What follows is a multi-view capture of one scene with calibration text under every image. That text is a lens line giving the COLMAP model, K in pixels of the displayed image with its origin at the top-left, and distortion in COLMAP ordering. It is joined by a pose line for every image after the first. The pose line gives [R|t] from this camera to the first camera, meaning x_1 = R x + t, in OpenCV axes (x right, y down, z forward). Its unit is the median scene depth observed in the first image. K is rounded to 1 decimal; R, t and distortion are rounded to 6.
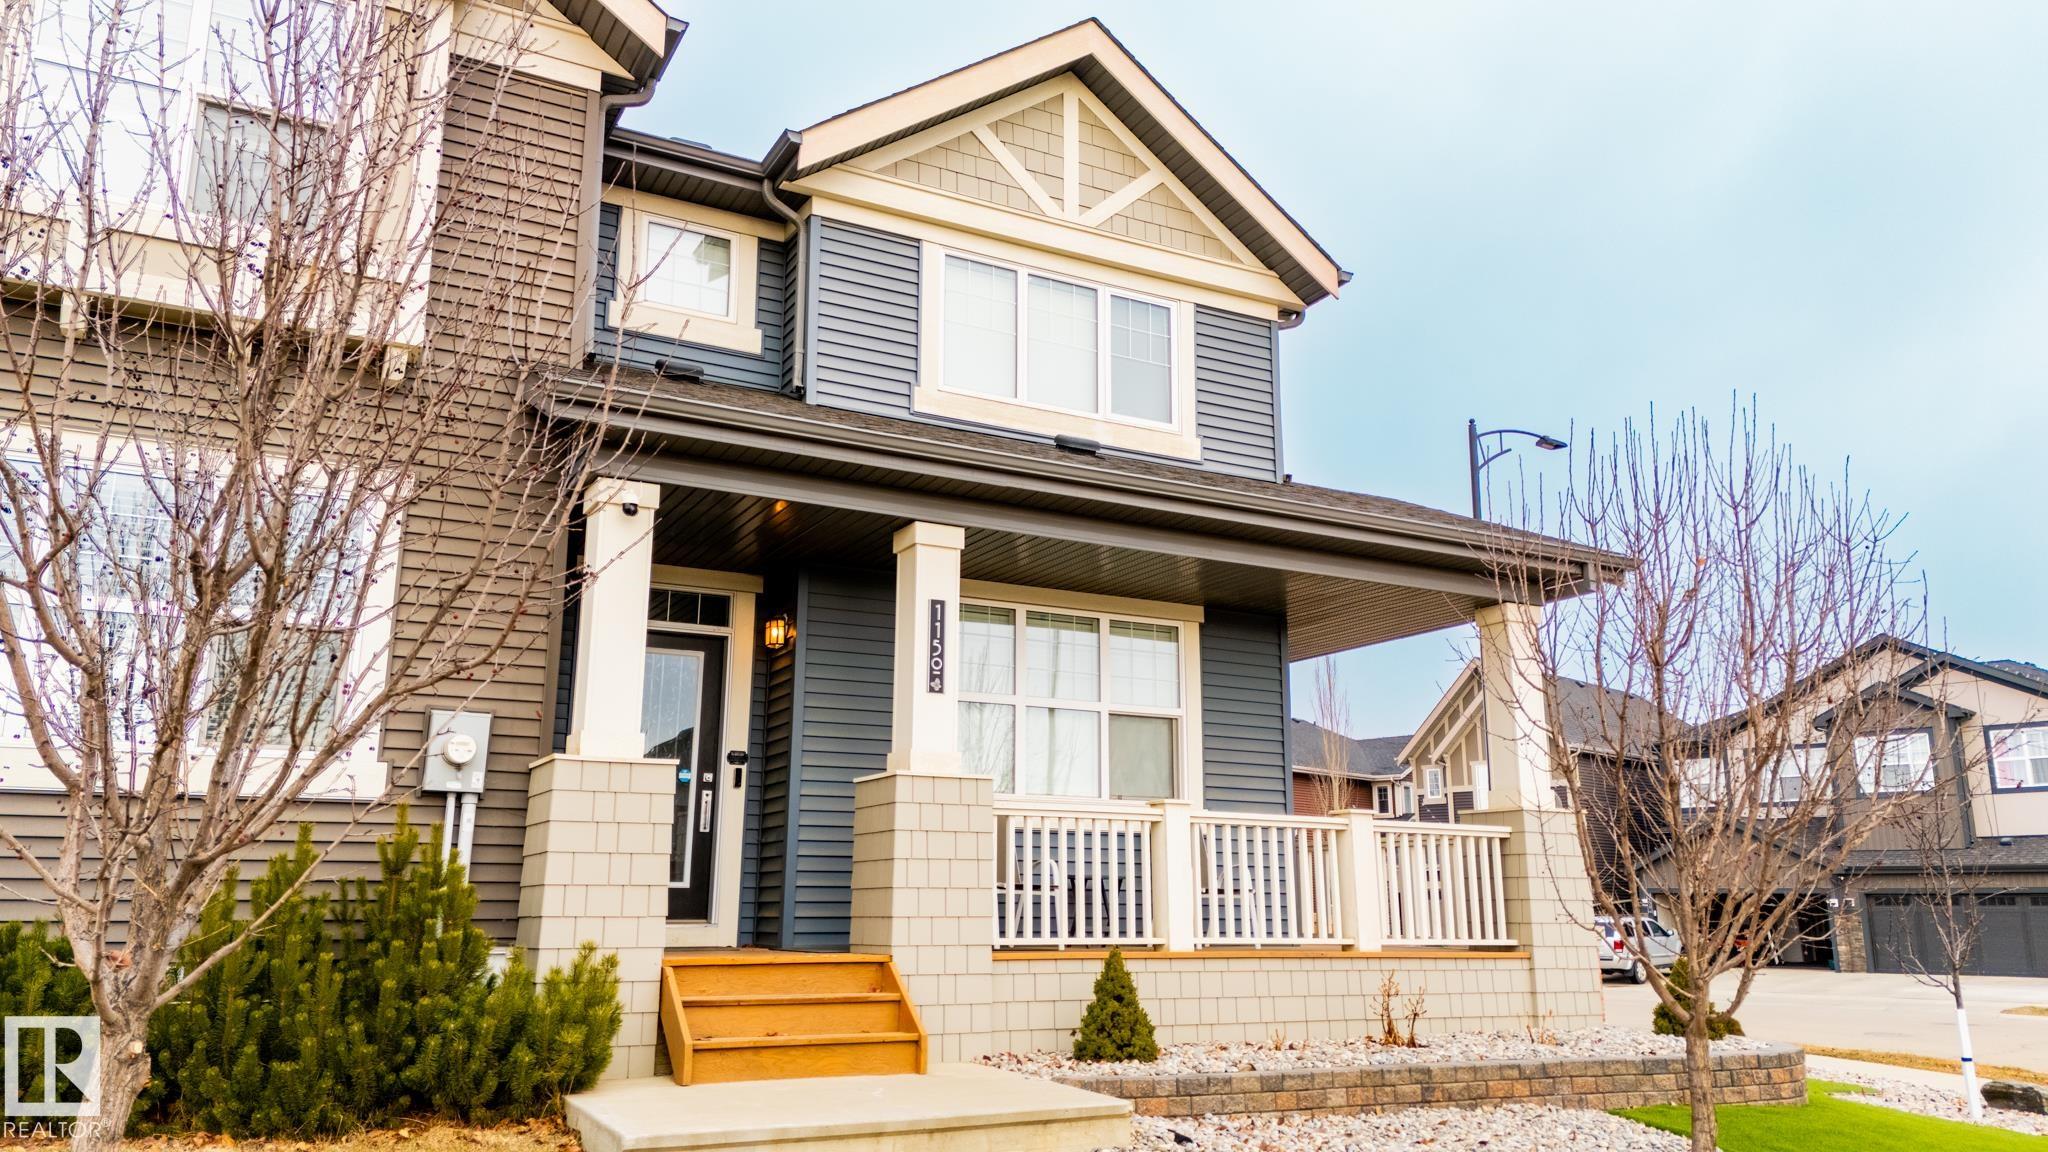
lens RADIAL K [[1496.3, 0, 1027.4], [0, 1496.3, 570.5], [0, 0, 1]] dist [0.078050, -0.066085]
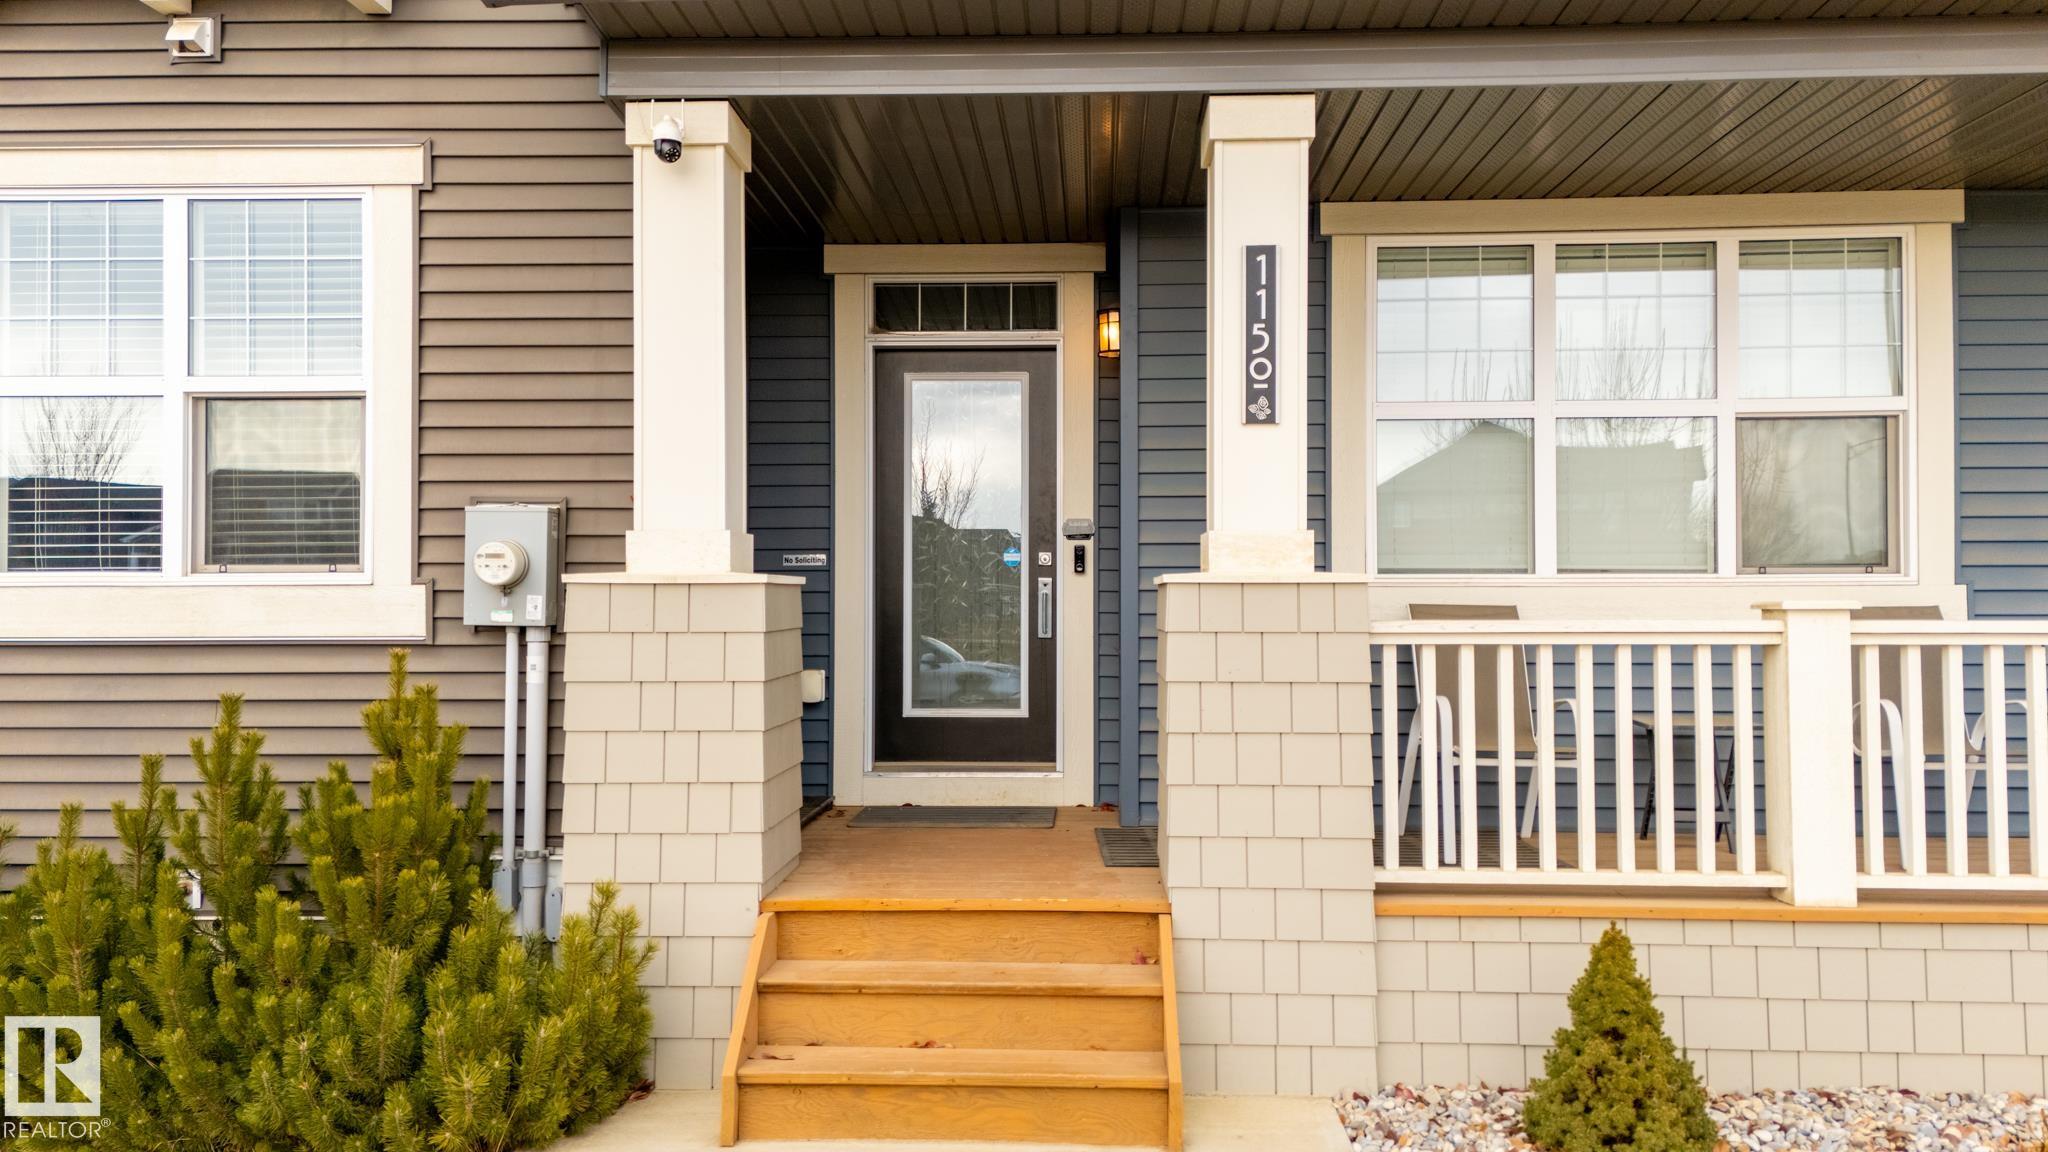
lens RADIAL K [[1496.3, 0, 1018.4], [0, 1496.3, 579.3], [0, 0, 1]] dist [0.078050, -0.066085]
pose [[0.859122, -0.010829, -0.511657, 0.120097], [0.117618, 0.977192, 0.176811, 0.027032], [0.498072, -0.212082, 0.840800, 0.430187]]
